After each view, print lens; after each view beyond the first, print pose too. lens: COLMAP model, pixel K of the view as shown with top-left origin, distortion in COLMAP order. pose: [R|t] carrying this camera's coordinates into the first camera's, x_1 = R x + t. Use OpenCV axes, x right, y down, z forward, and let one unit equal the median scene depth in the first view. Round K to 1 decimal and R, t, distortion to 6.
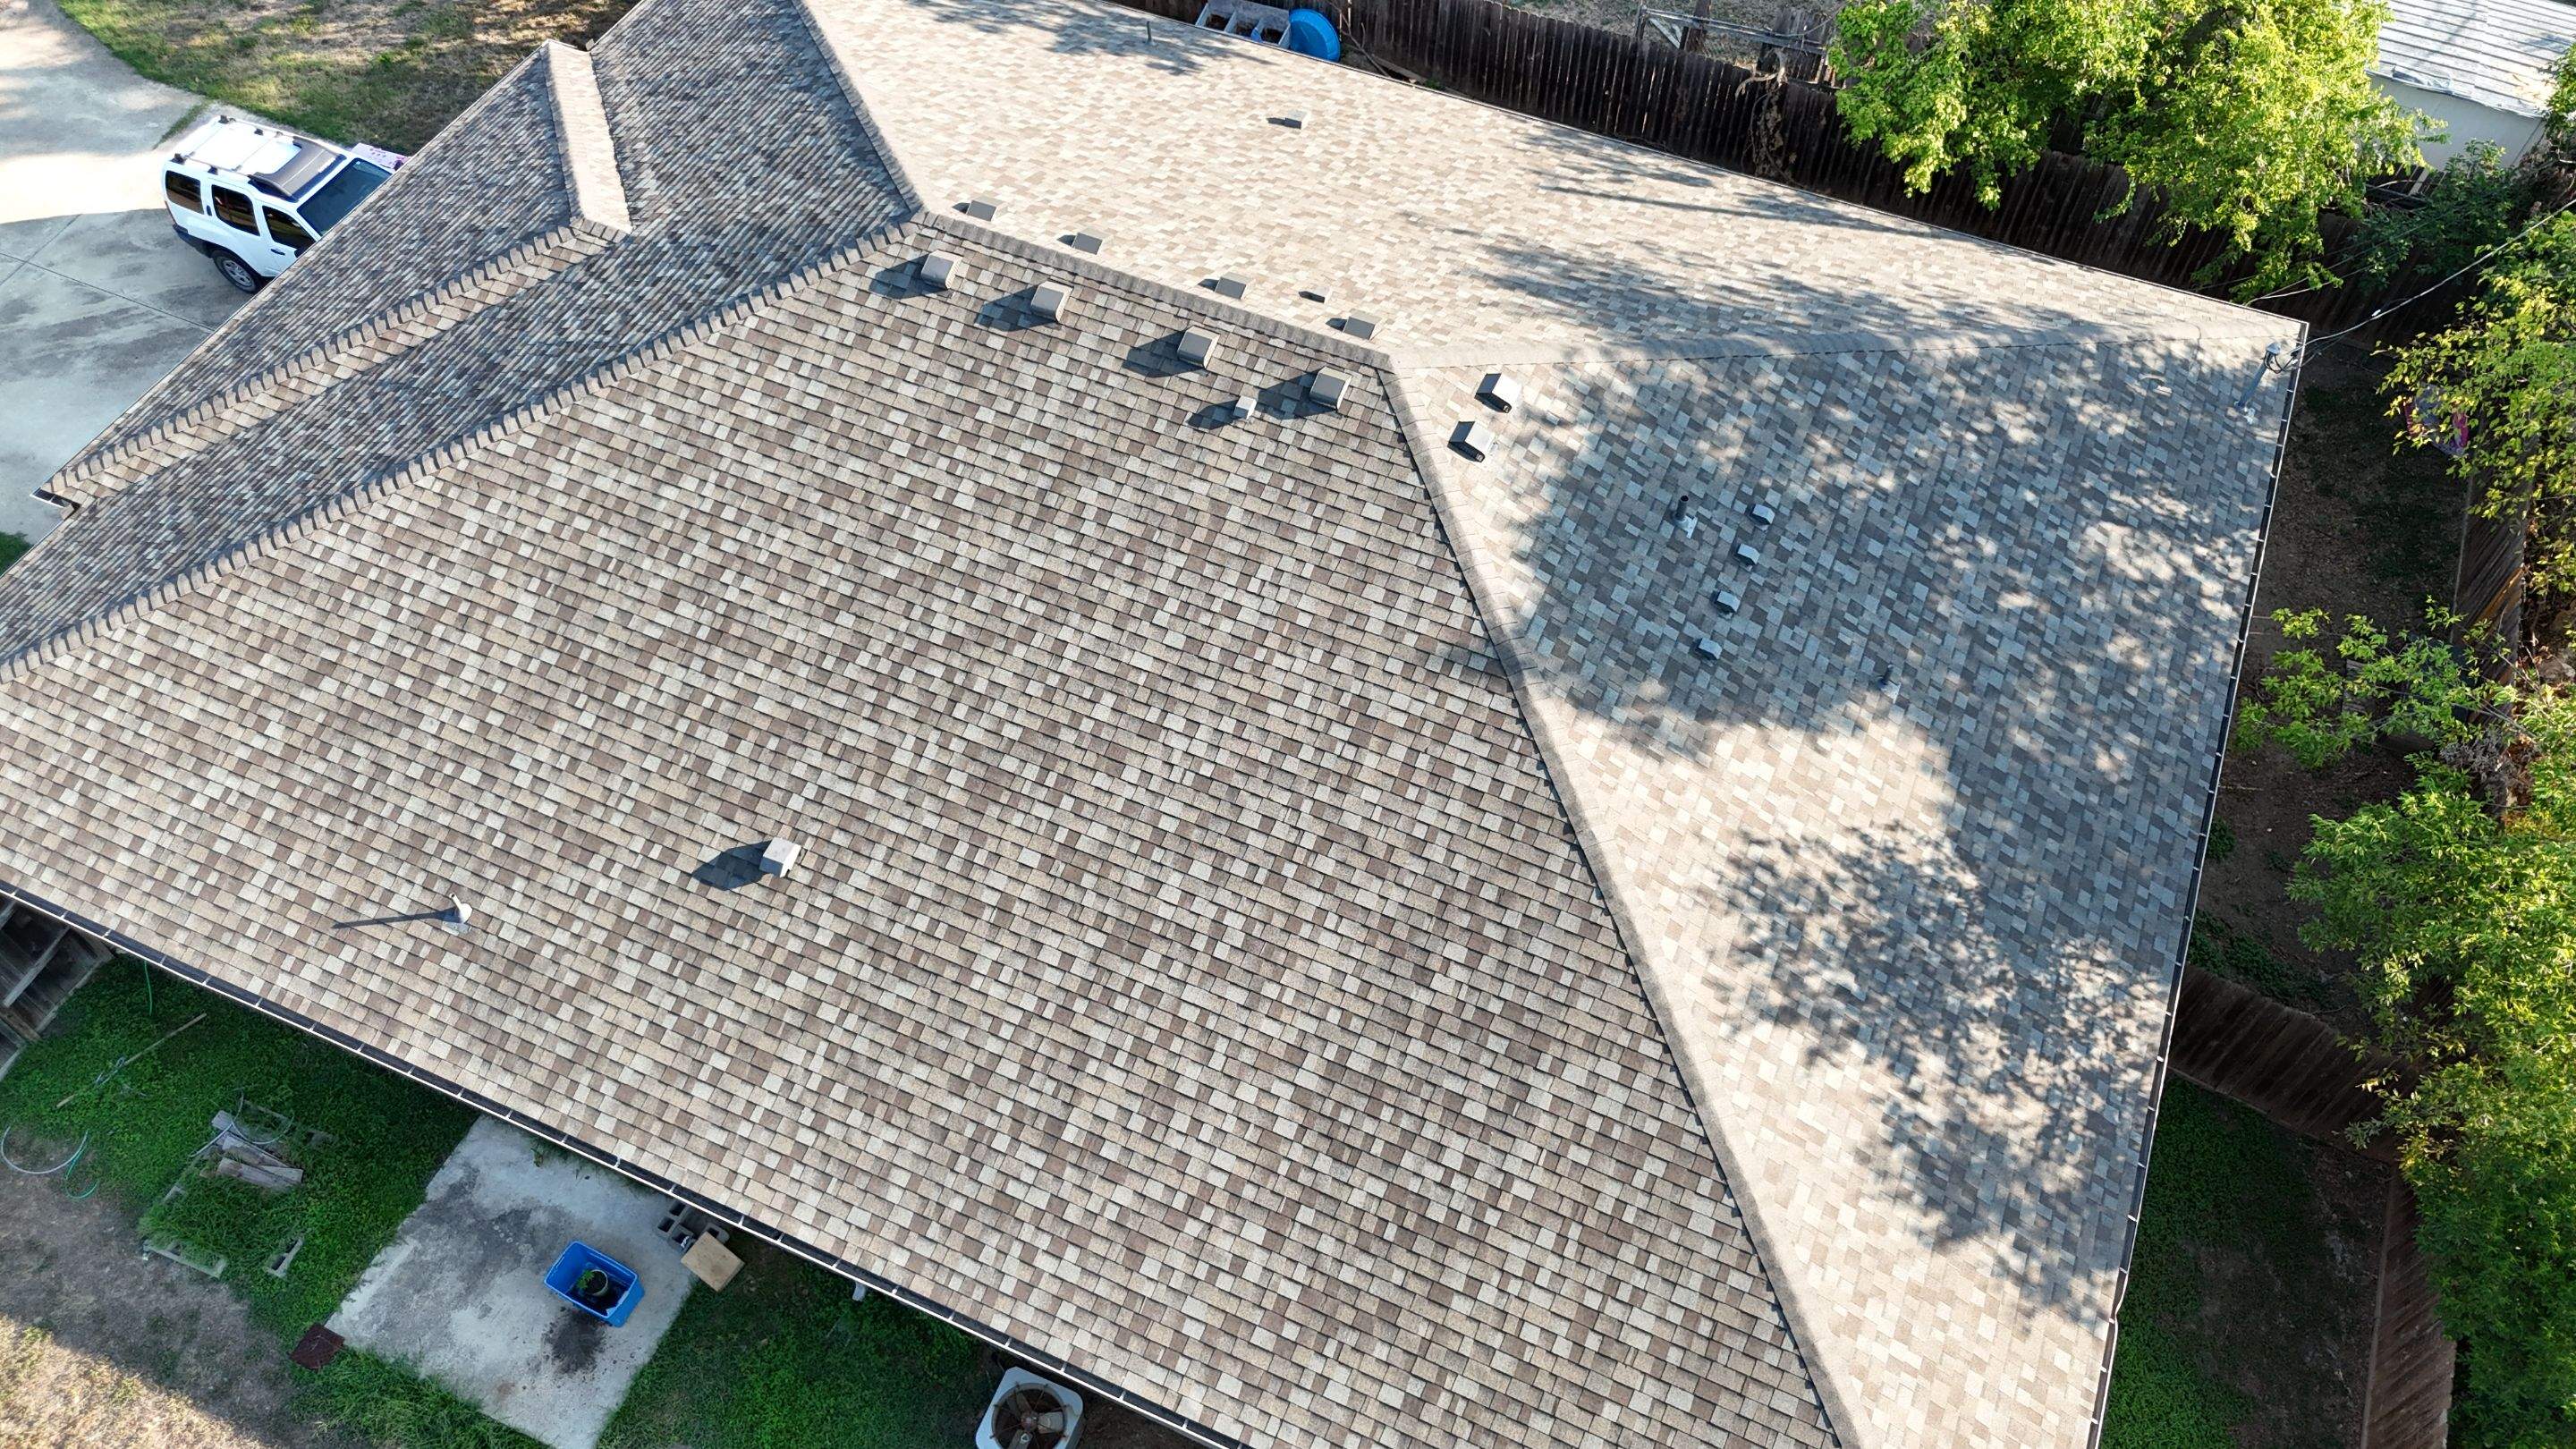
lens RADIAL K [[1897.2, 0, 1292.6], [0, 1897.2, 722.3], [0, 0, 1]] dist [0.151724, -0.380380]
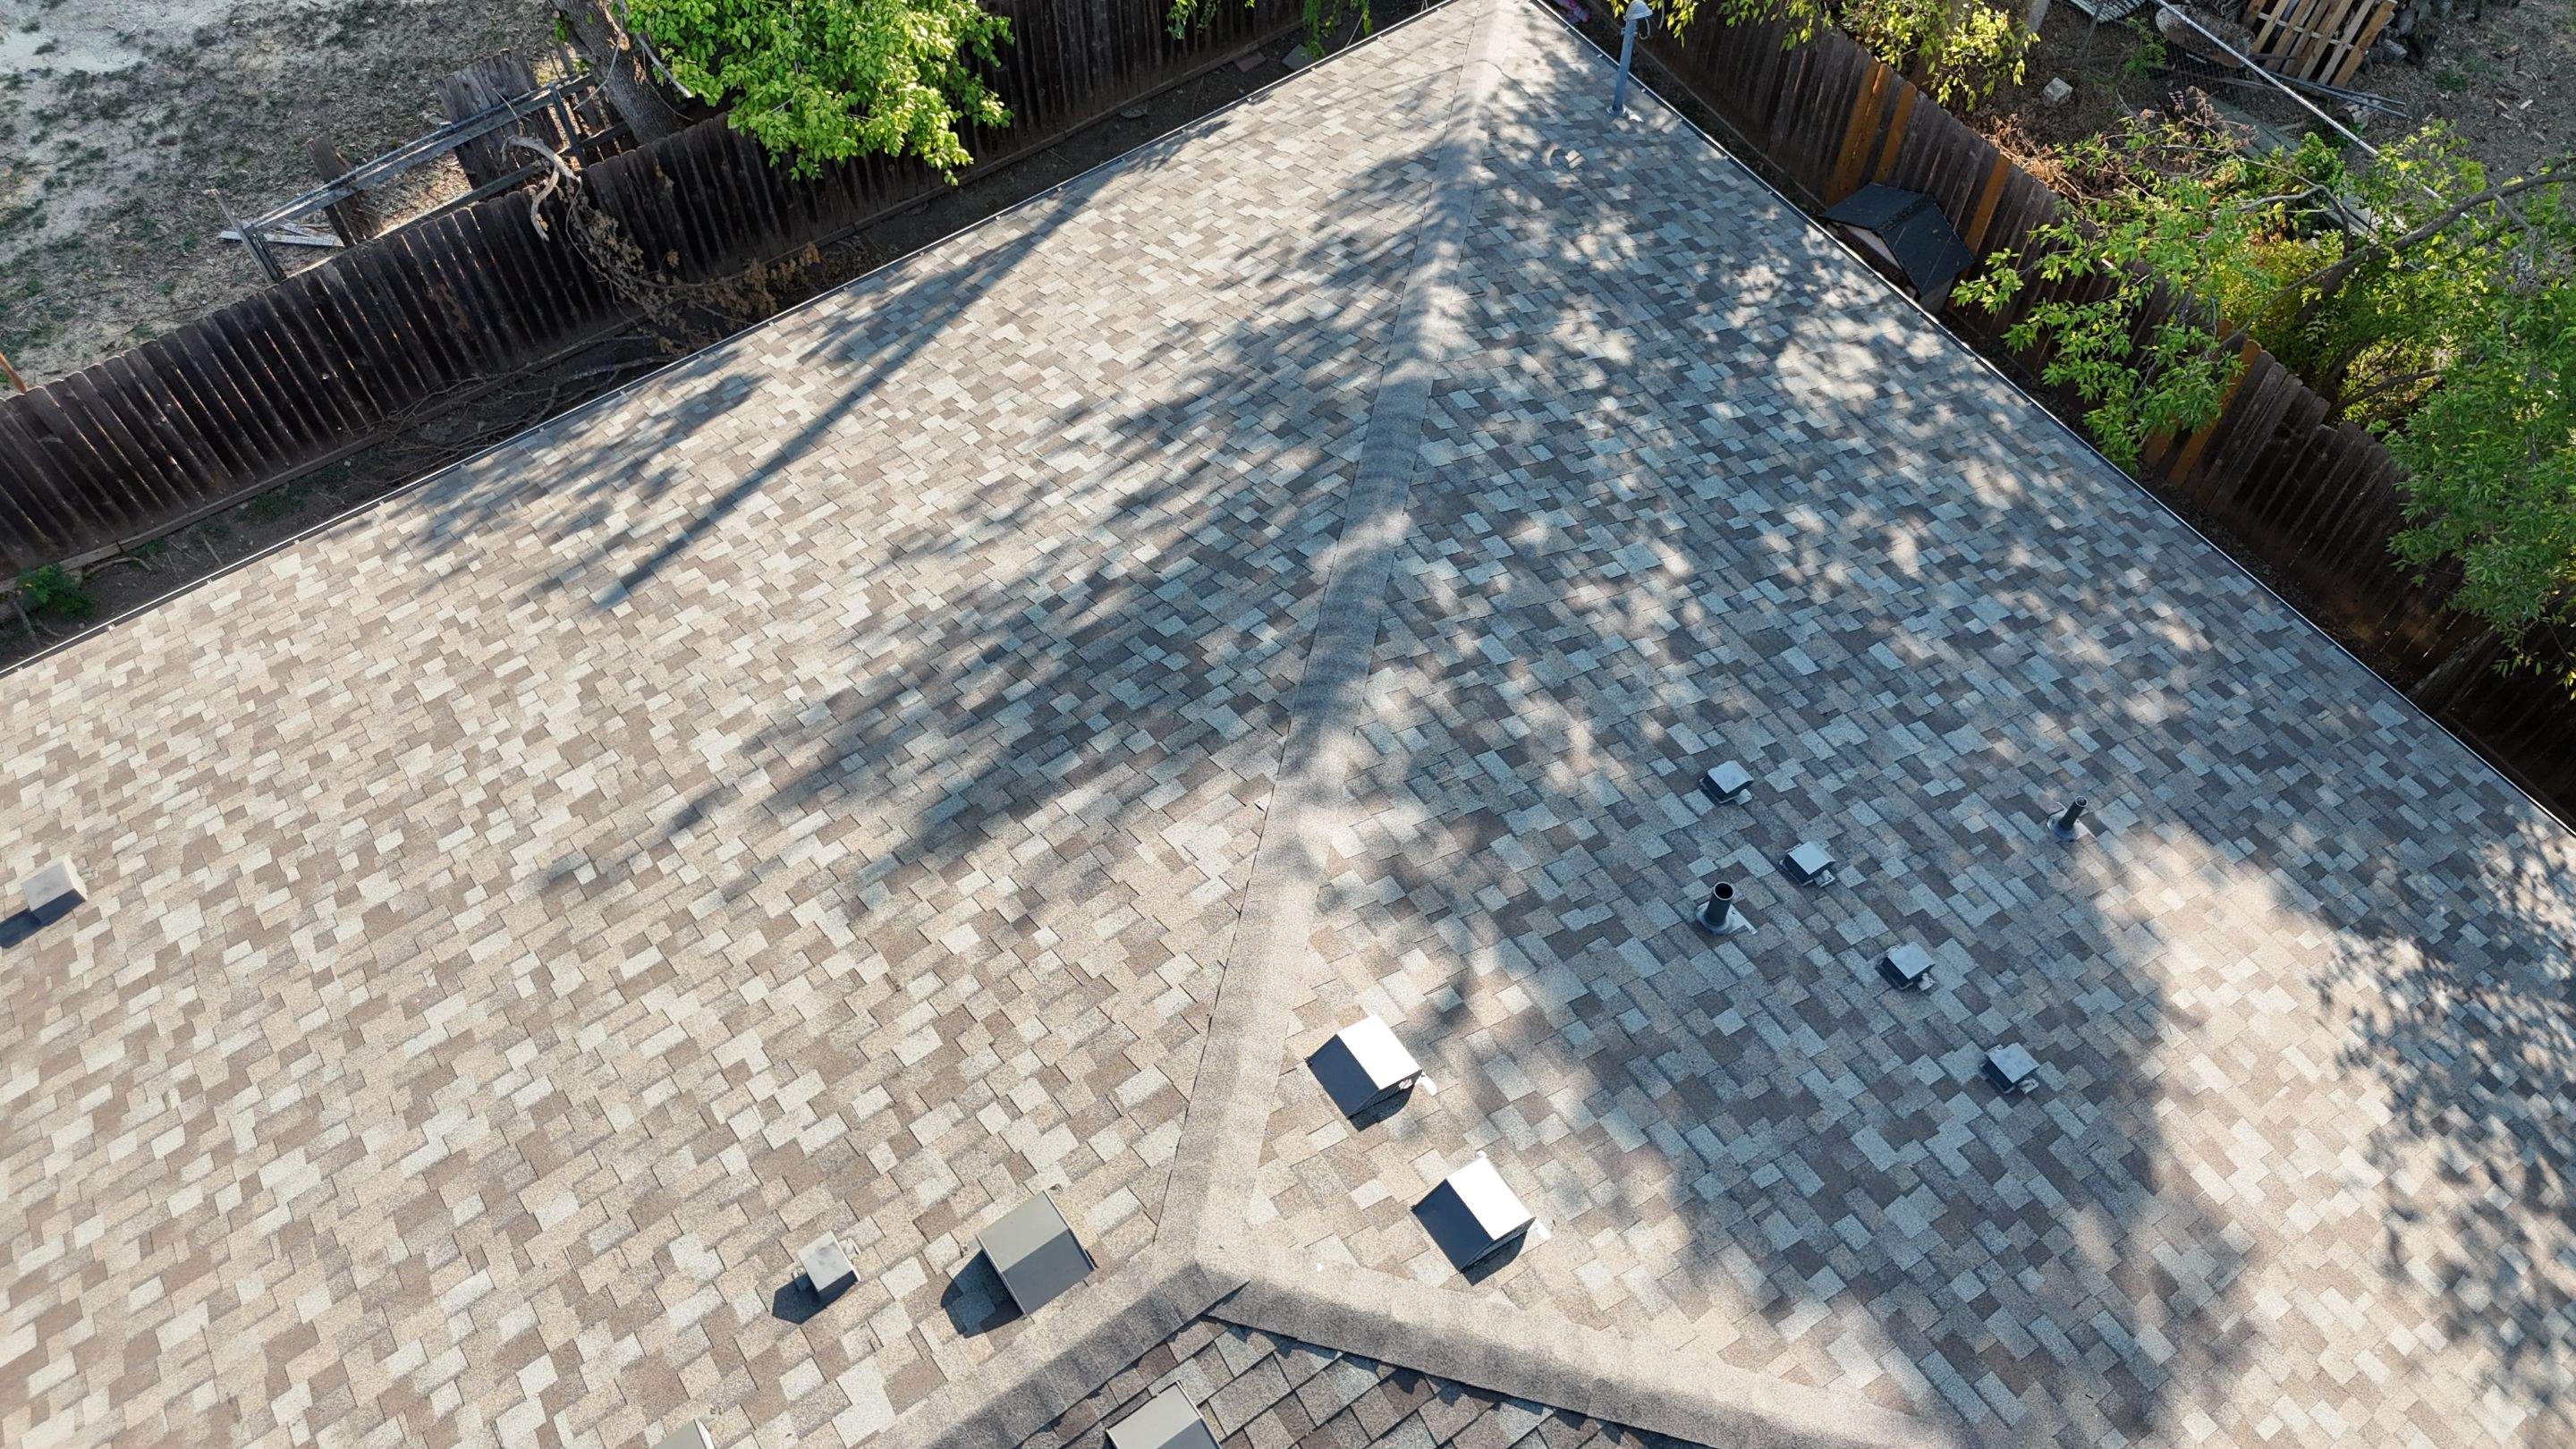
lens RADIAL K [[1906.7, 0, 1291.6], [0, 1906.7, 720.4], [0, 0, 1]] dist [0.068745, -0.066066]
pose [[0.516389, -0.723793, 0.457676, -0.033122], [0.699343, 0.664876, 0.262412, -0.344794], [-0.494229, 0.184566, 0.849513, 0.655323]]
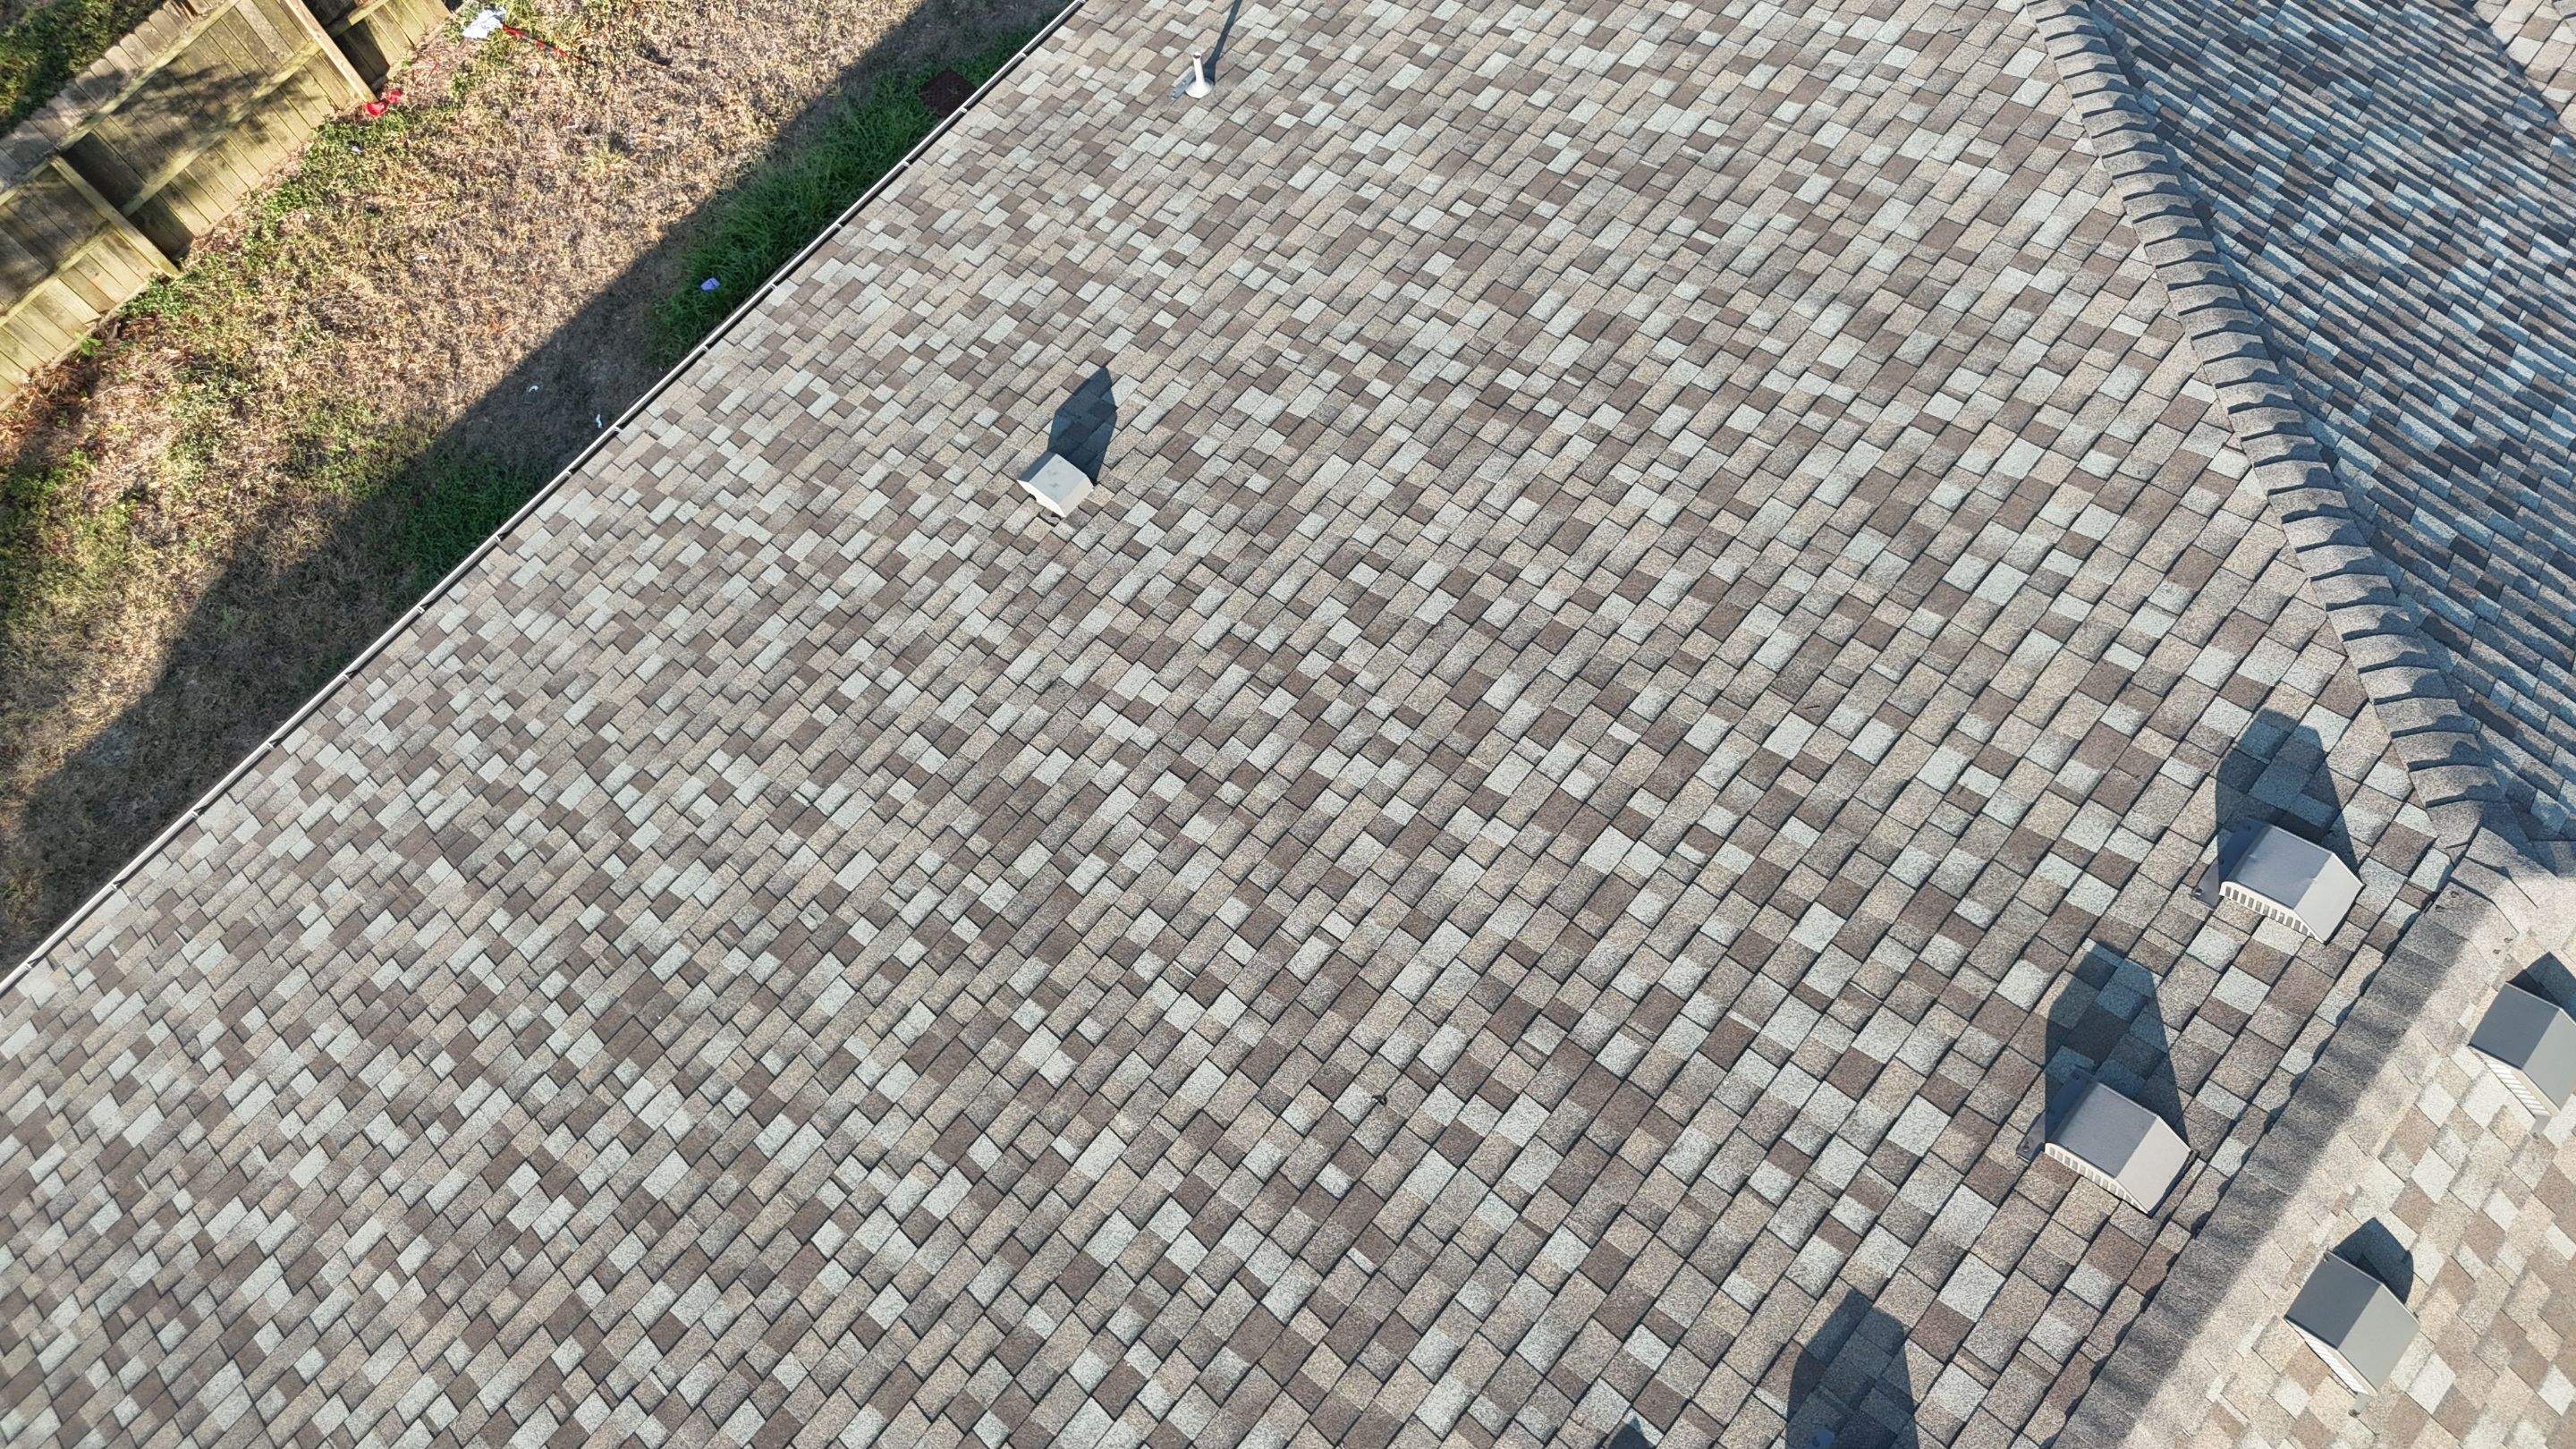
lens RADIAL K [[1906.7, 0, 1291.6], [0, 1906.7, 720.4], [0, 0, 1]] dist [0.068745, -0.066066]
pose [[-0.291305, 0.901417, -0.320294, -0.039853], [-0.767360, -0.020258, 0.640897, -0.341575], [0.571227, 0.432477, 0.697612, 0.652567]]
